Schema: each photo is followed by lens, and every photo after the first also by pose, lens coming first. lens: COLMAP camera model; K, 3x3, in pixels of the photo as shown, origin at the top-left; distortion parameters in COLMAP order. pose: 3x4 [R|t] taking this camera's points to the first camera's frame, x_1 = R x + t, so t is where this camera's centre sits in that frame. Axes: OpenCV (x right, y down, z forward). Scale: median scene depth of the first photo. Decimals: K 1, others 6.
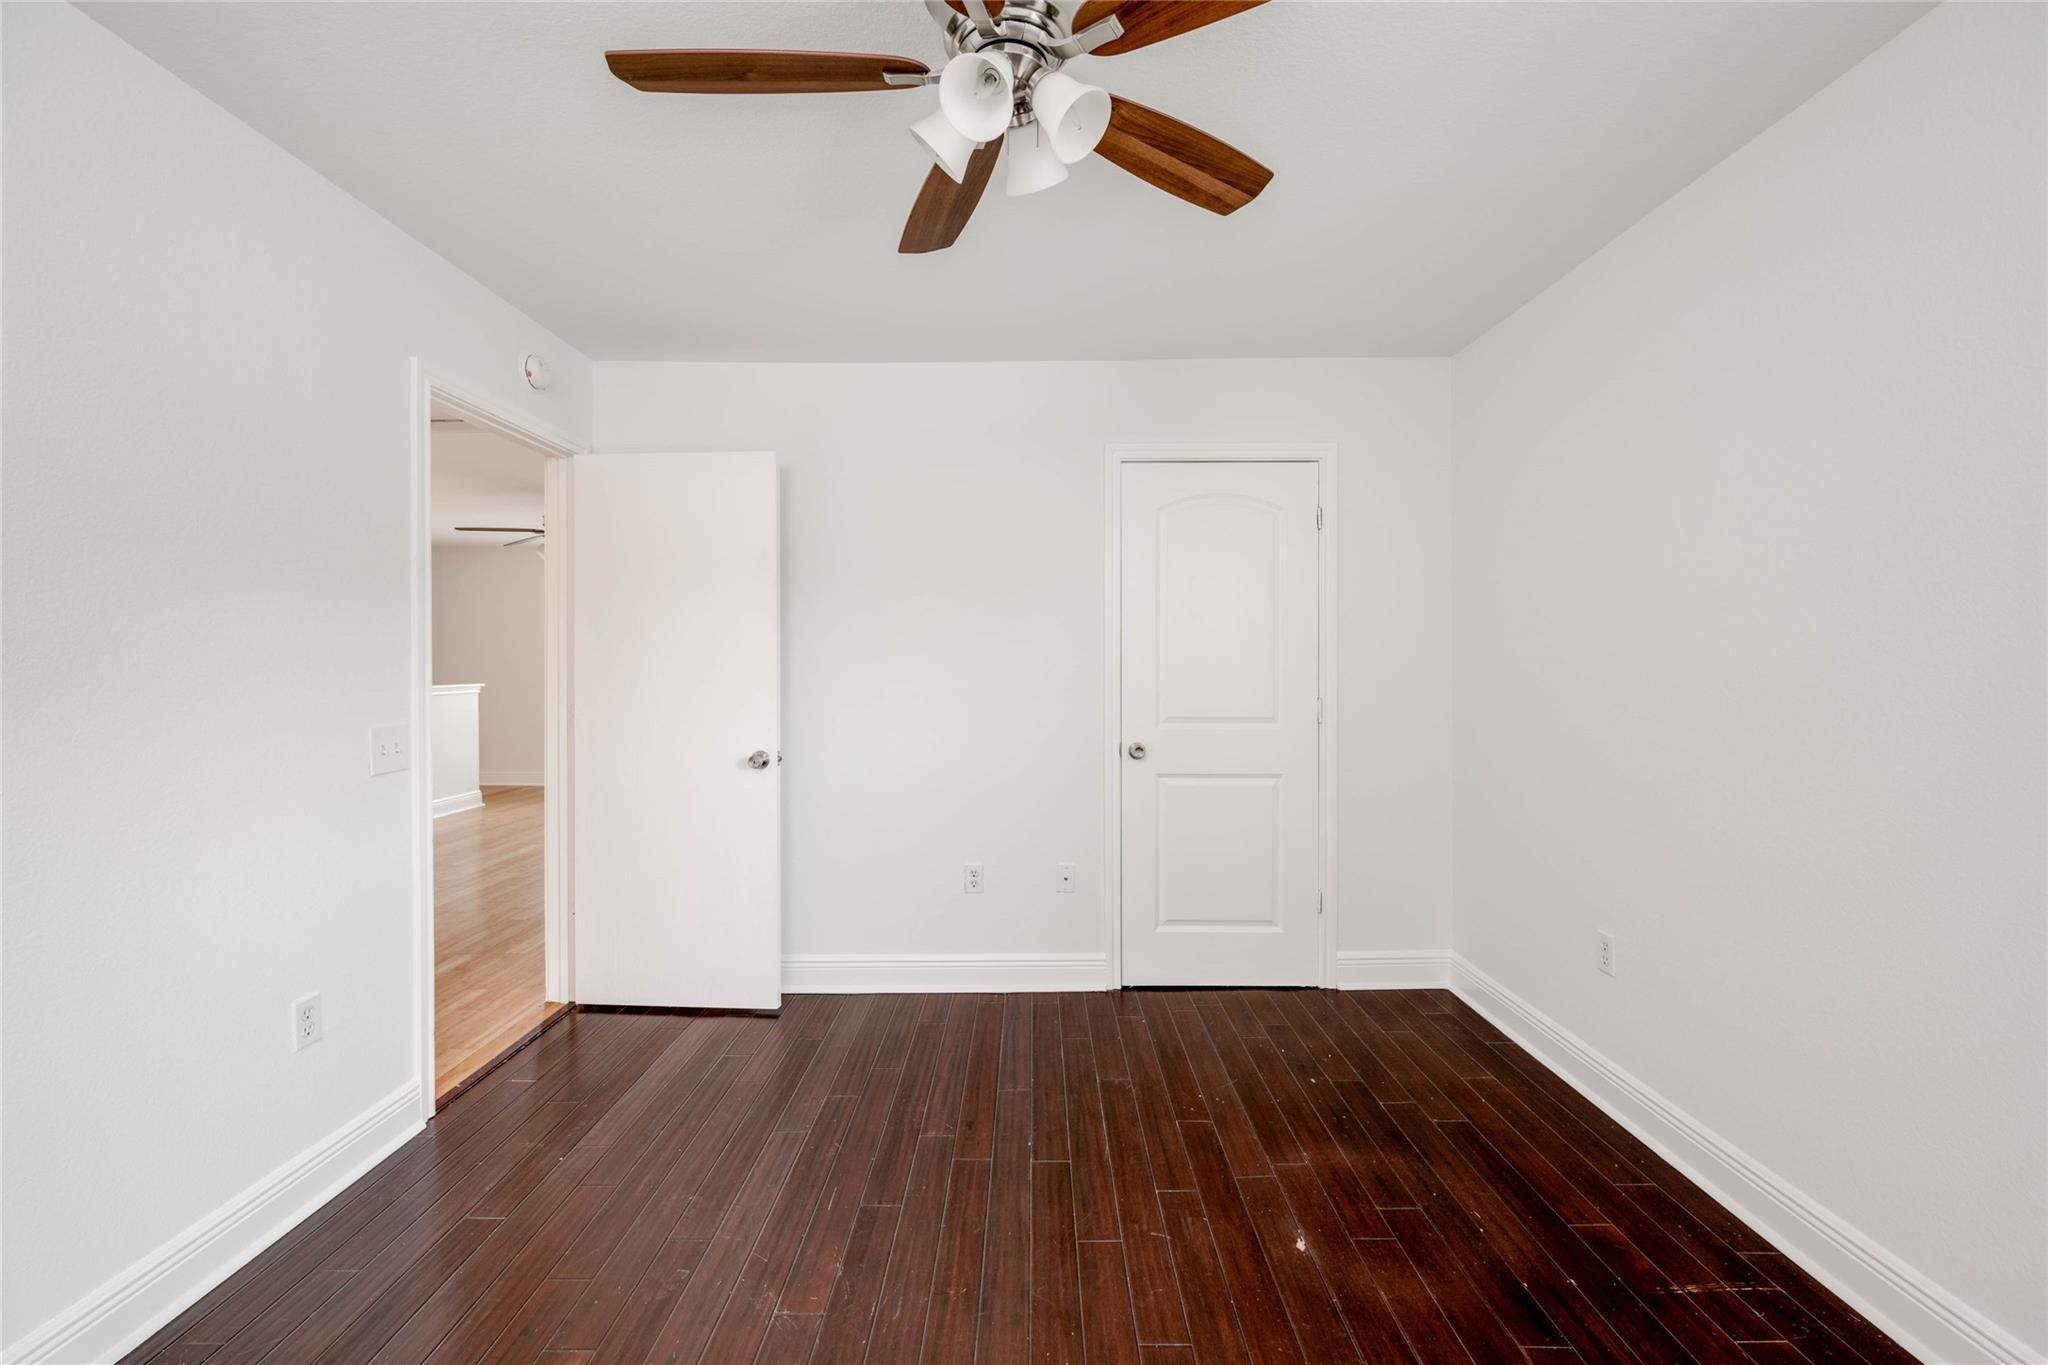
lens RADIAL K [[843.7, 0, 1031.4], [0, 843.7, 672.5], [0, 0, 1]] dist [-0.000824, 0.000304]
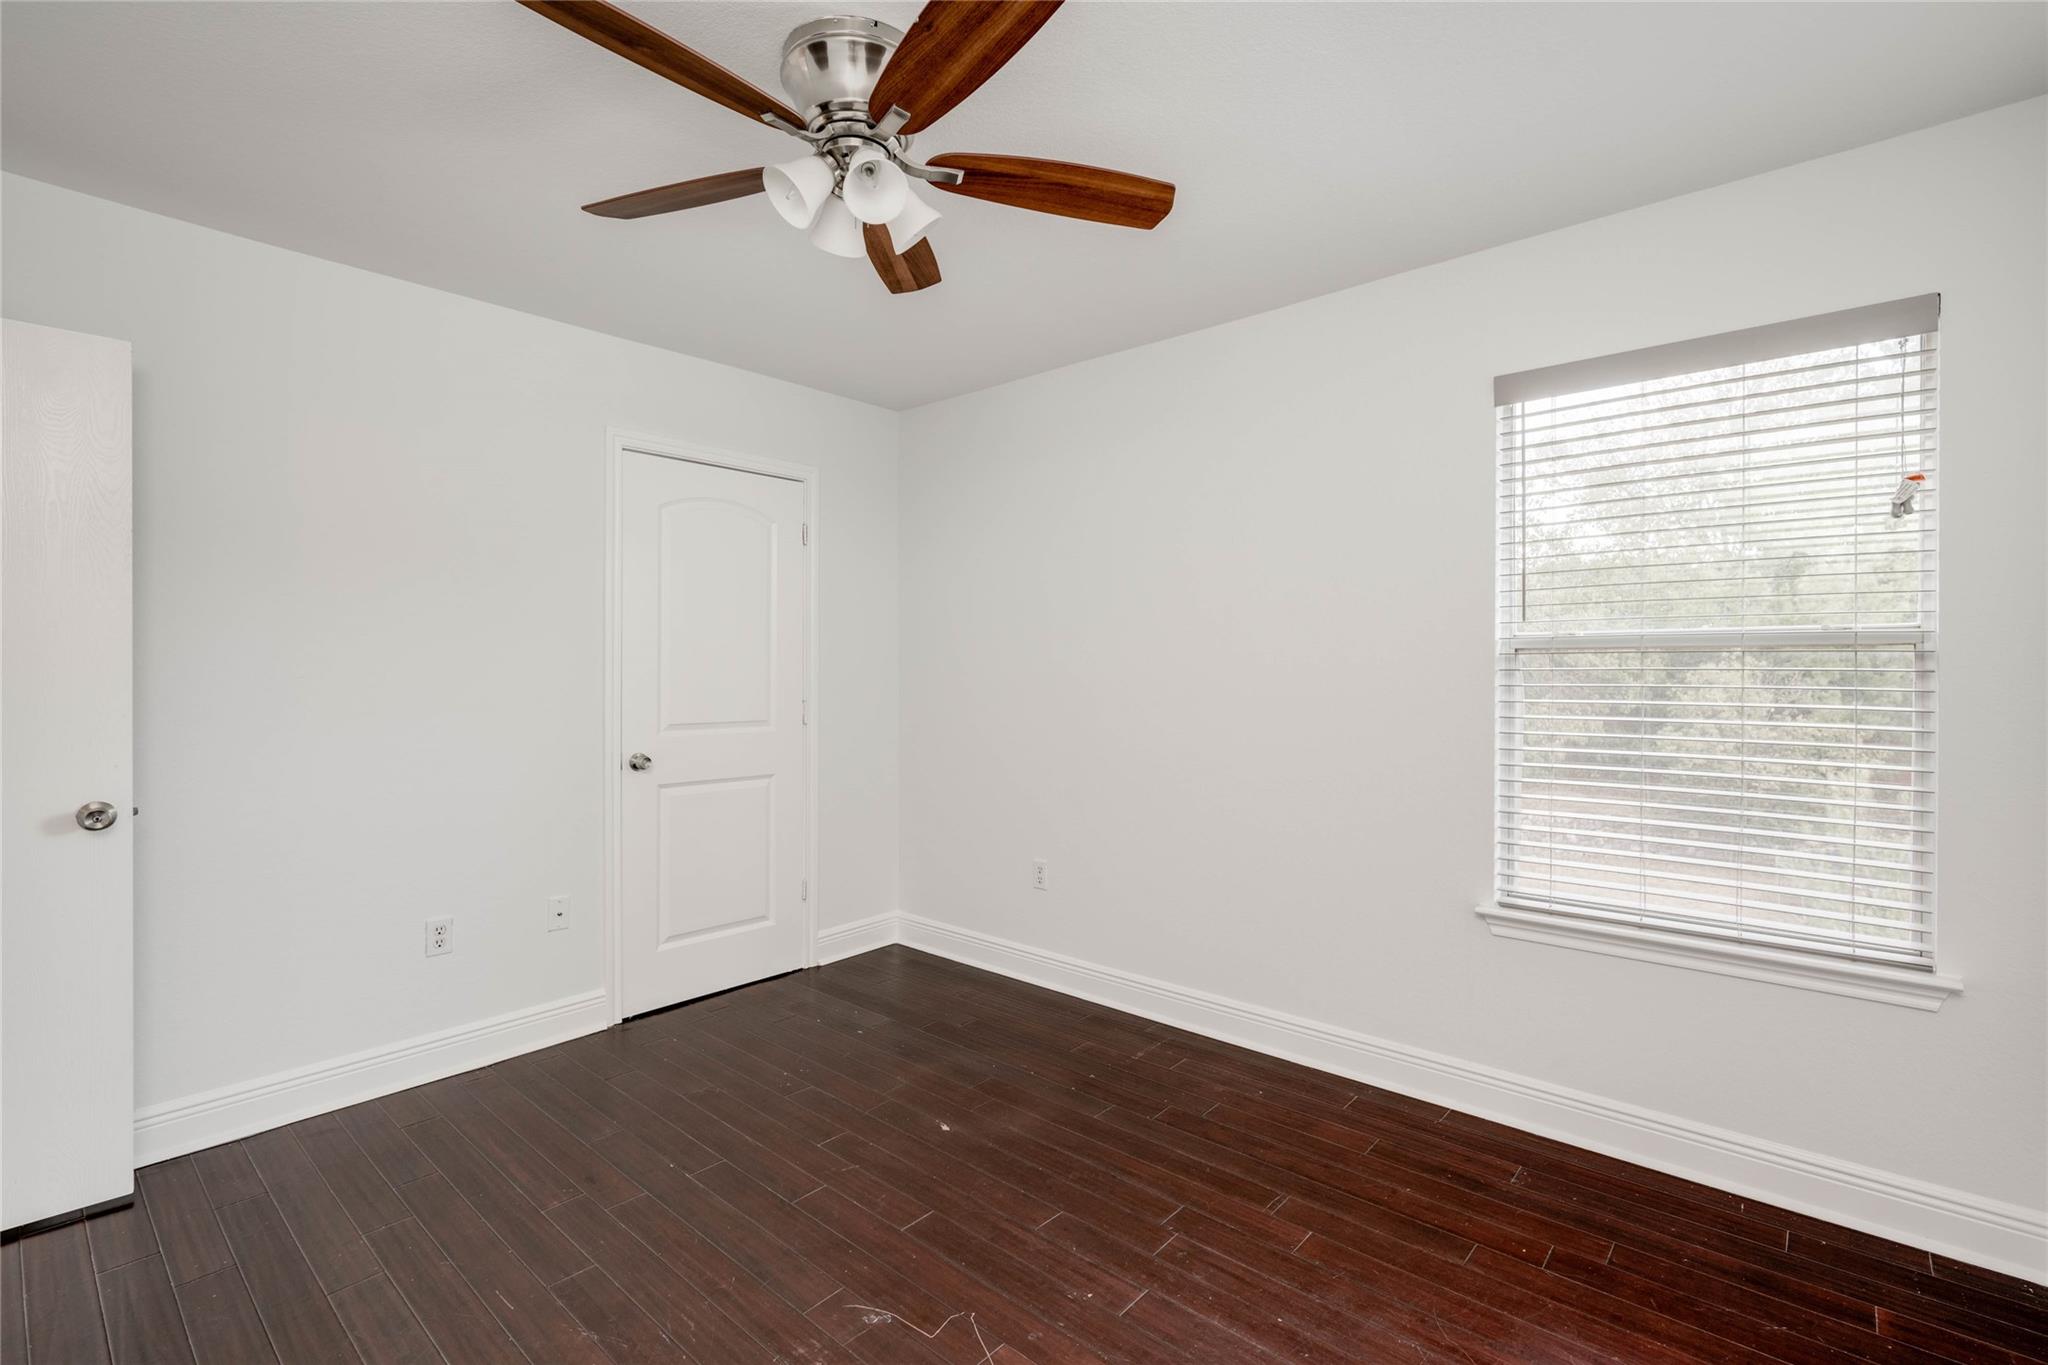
lens RADIAL K [[908.6, 0, 1086.0], [0, 908.6, 686.6], [0, 0, 1]] dist [-0.010759, 0.000058]
pose [[0.631580, -0.012705, 0.775207, -0.363053], [0.004552, 0.999909, 0.012679, -0.000558], [-0.775298, -0.004479, 0.631580, -0.013543]]
